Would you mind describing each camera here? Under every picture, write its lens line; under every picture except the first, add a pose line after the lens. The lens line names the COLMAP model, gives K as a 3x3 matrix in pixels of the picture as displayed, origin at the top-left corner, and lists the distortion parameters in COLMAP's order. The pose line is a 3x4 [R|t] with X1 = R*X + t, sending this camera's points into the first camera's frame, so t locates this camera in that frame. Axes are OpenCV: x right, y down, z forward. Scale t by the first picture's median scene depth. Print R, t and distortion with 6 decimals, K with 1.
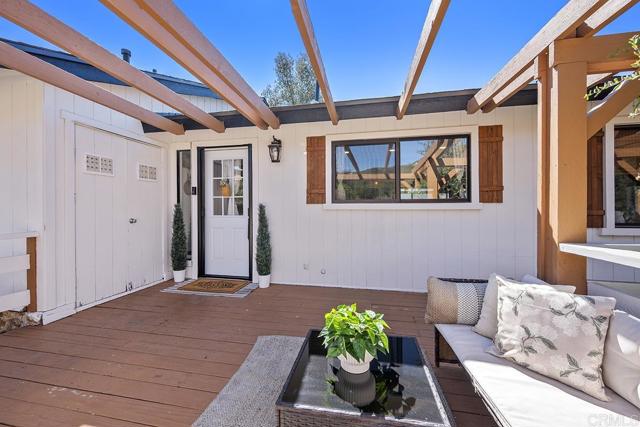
lens RADIAL K [[255.0, 0, 318.1], [0, 255.0, 210.6], [0, 0, 1]] dist [-0.001384, -0.000314]
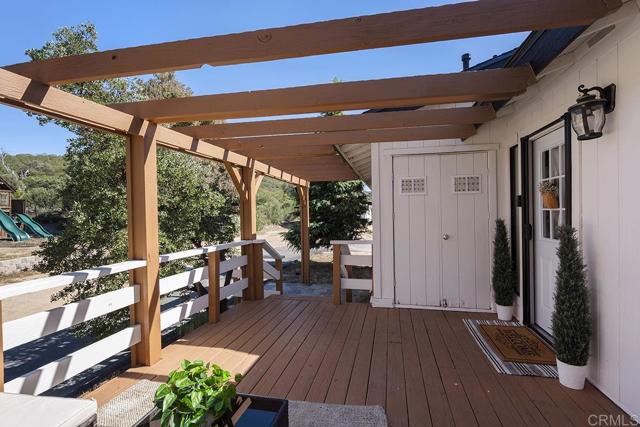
lens RADIAL K [[309.1, 0, 321.4], [0, 309.1, 215.0], [0, 0, 1]] dist [0.004011, 0.000461]
pose [[-0.024410, 0.014205, -0.999601, 0.448081], [0.010892, 0.999843, 0.013943, -0.063602], [0.999643, -0.010547, -0.024560, 0.532748]]
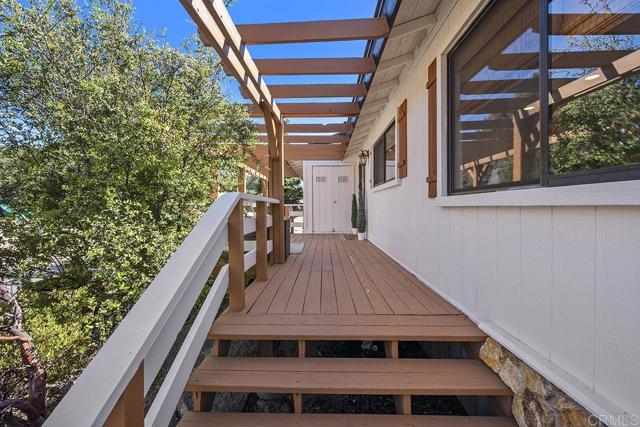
lens RADIAL K [[276.4, 0, 320.3], [0, 276.4, 211.8], [0, 0, 1]] dist [0.000359, 0.000001]
pose [[0.175518, 0.016600, -0.984336, 1.642636], [-0.001886, 0.999862, 0.016525, 0.088895], [0.984474, -0.001044, 0.175525, 0.423220]]
